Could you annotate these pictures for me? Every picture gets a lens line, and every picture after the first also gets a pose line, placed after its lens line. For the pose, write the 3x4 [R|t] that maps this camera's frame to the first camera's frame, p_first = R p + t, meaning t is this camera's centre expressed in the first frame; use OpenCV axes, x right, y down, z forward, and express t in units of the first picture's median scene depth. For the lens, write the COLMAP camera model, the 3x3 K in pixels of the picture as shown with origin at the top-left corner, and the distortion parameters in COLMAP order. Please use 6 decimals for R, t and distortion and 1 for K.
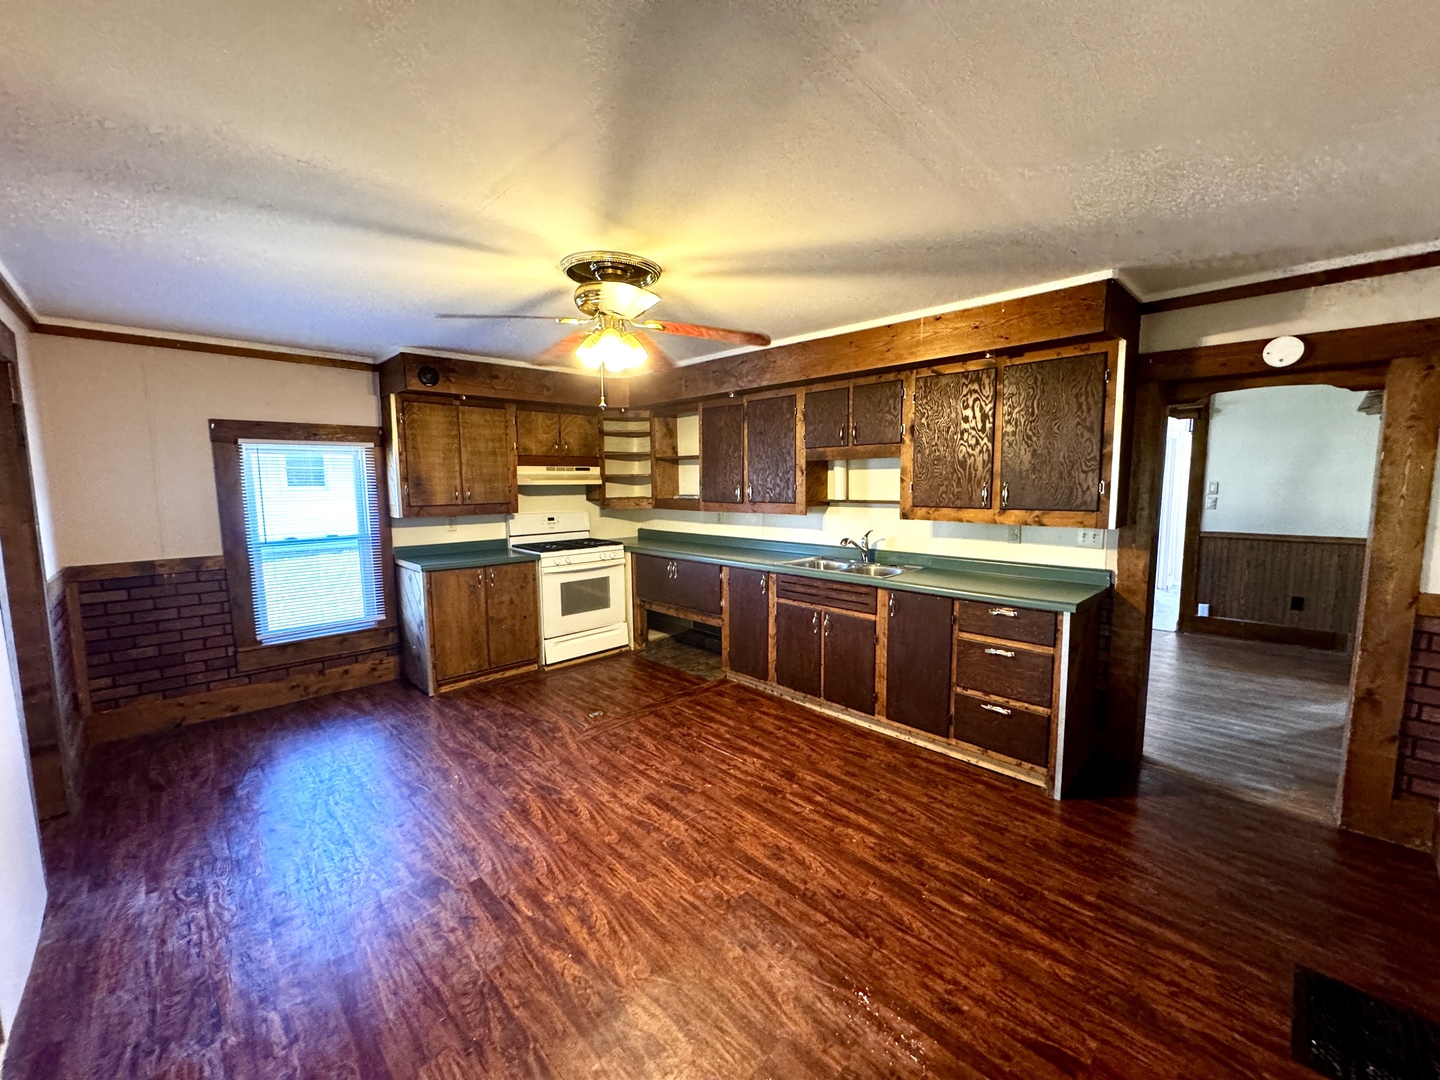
lens RADIAL K [[573.4, 0, 721.5], [0, 573.4, 539.1], [0, 0, 1]] dist [-0.001114, 0.000017]
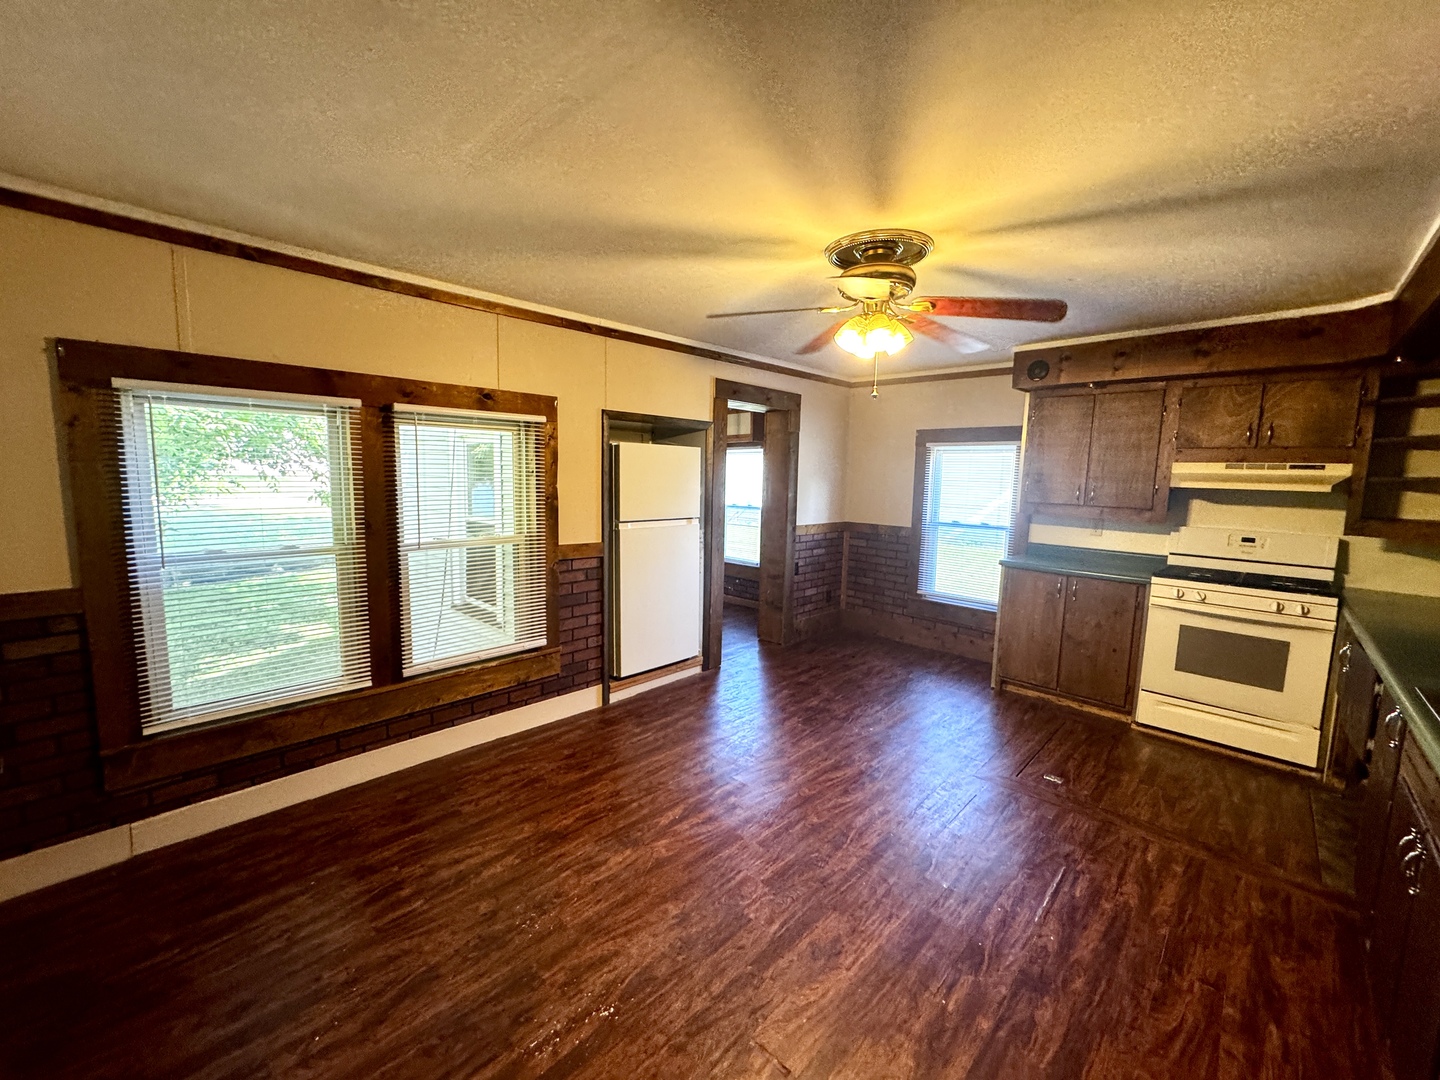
lens RADIAL K [[573.4, 0, 721.5], [0, 573.4, 539.1], [0, 0, 1]] dist [-0.001114, 0.000017]
pose [[0.028536, 0.124301, -0.991834, 0.548962], [-0.128807, 0.984423, 0.119667, -0.055406], [0.991259, 0.124340, 0.044102, 0.523651]]
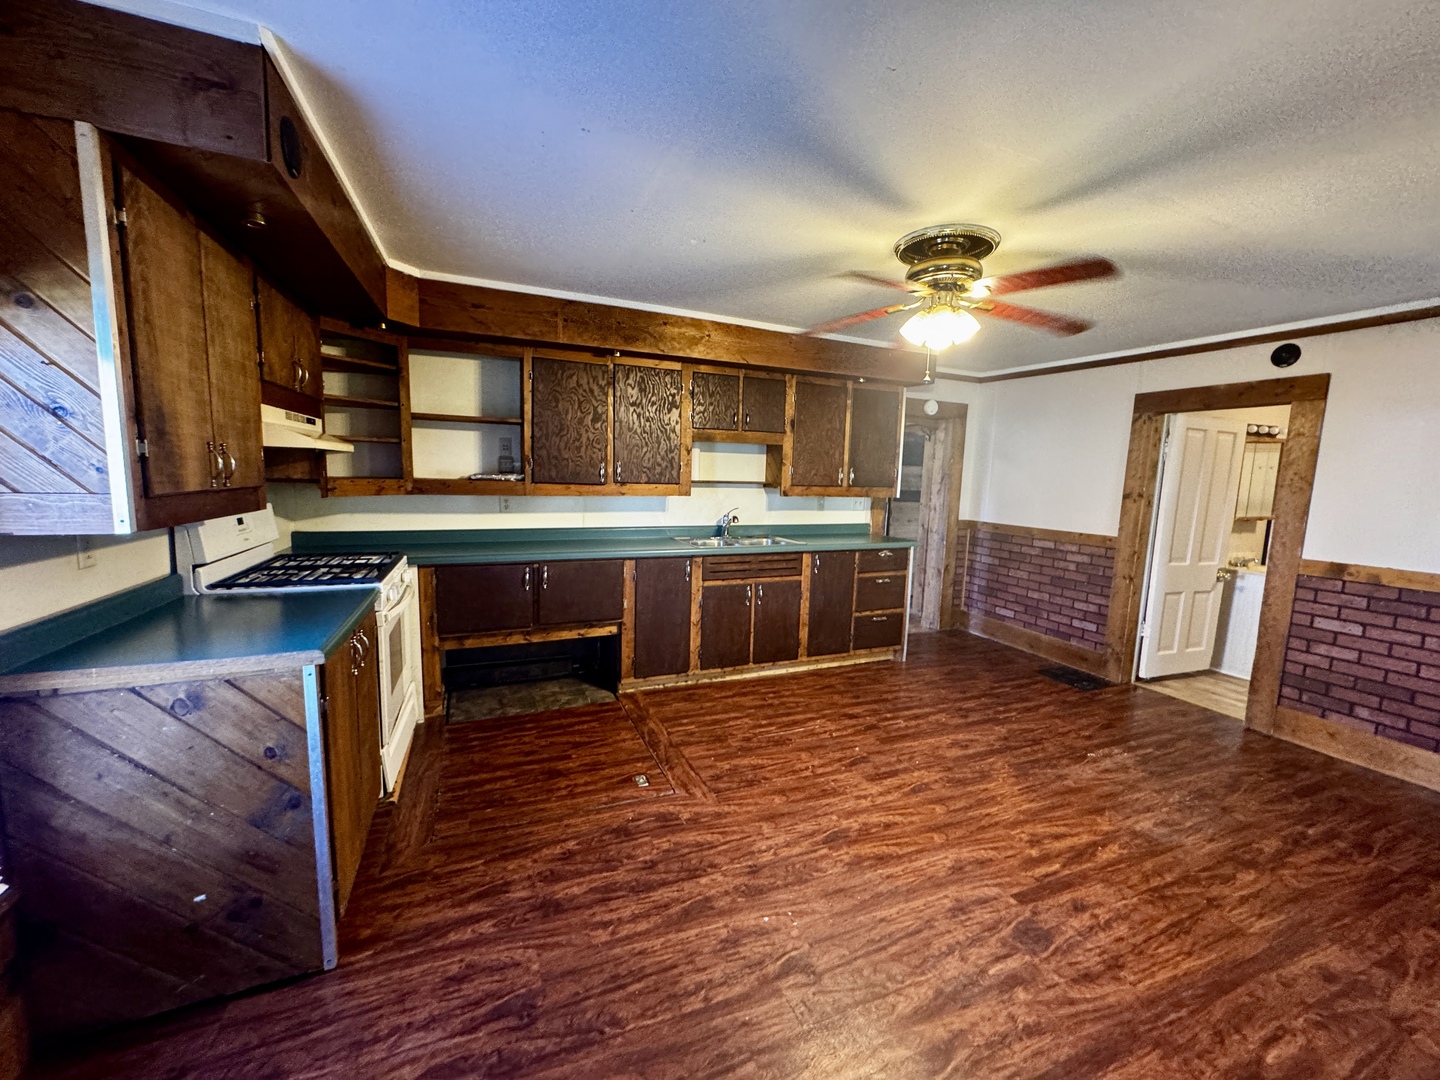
lens RADIAL K [[573.4, 0, 721.5], [0, 573.4, 539.1], [0, 0, 1]] dist [-0.001114, 0.000017]
pose [[0.363581, -0.092220, 0.926987, -0.892436], [0.066432, 0.995121, 0.072942, -0.042848], [-0.929191, 0.035062, 0.367934, 0.696280]]
